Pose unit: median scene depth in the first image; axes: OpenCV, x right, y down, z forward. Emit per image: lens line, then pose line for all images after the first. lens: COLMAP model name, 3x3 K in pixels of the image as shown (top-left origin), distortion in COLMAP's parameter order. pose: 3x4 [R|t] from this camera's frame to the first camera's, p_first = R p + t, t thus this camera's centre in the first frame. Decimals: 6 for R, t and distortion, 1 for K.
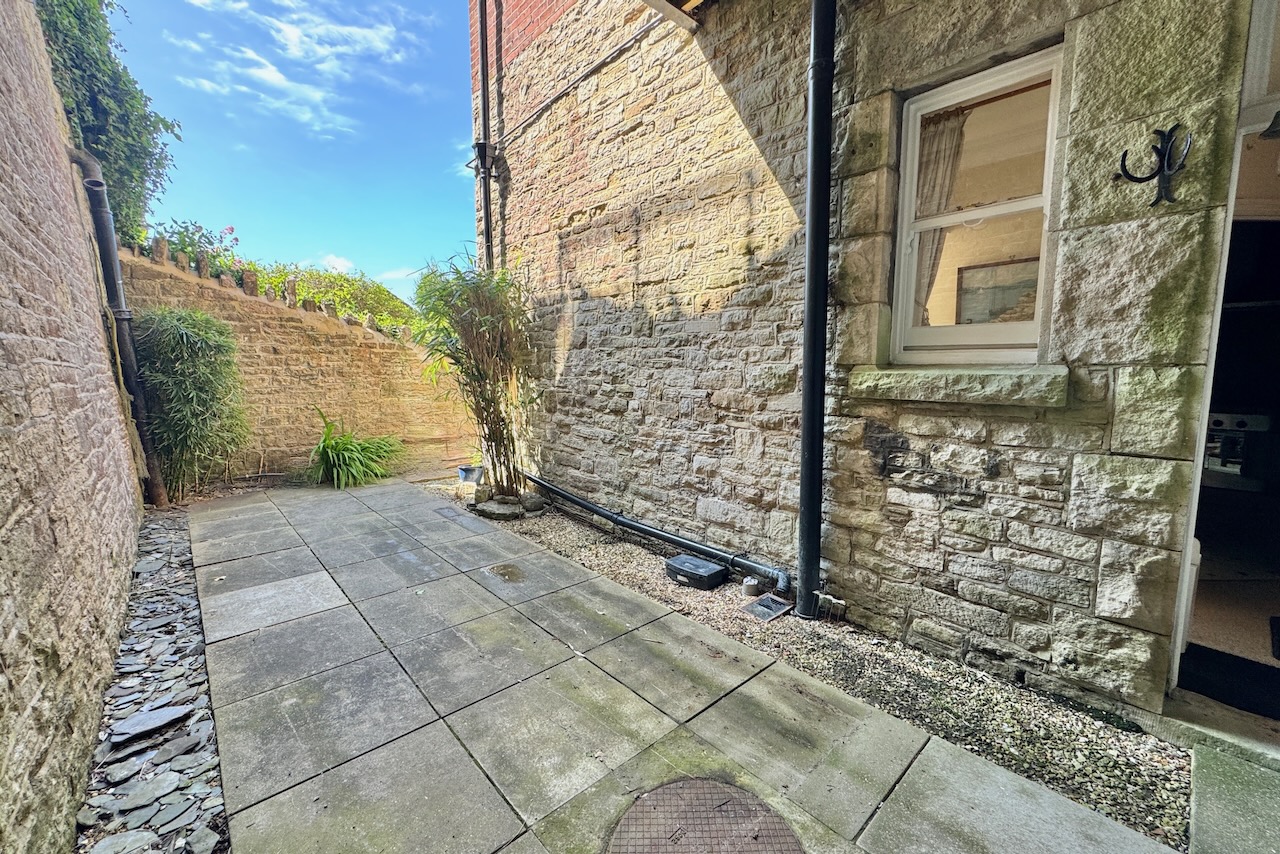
lens RADIAL K [[511.0, 0, 639.3], [0, 511.0, 428.9], [0, 0, 1]] dist [-0.002884, 0.000282]
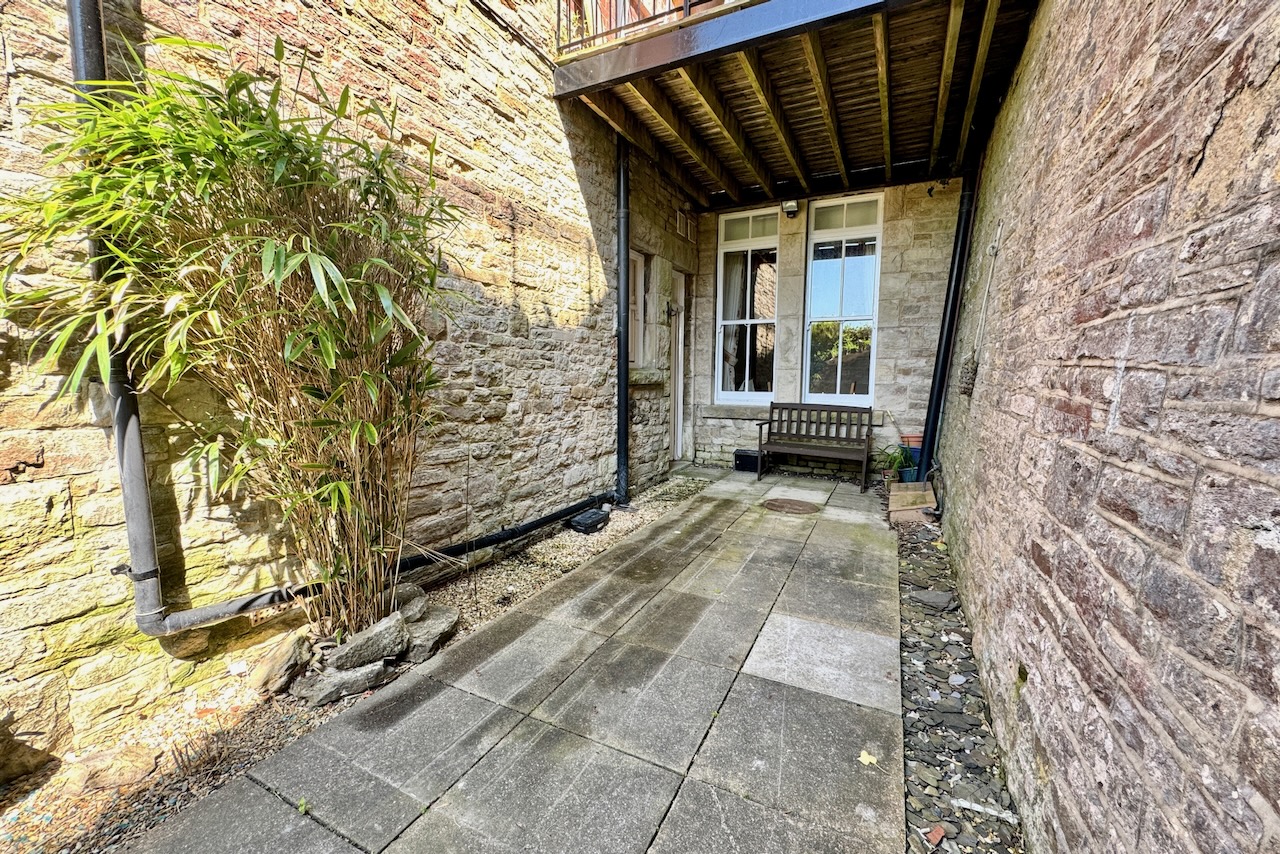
lens RADIAL K [[511.0, 0, 638.4], [0, 511.0, 427.1], [0, 0, 1]] dist [-0.002884, 0.000282]
pose [[-0.360242, -0.106741, 0.926732, -1.034903], [0.098995, 0.983448, 0.151756, -0.138509], [-0.927591, 0.146411, -0.343712, 1.173303]]
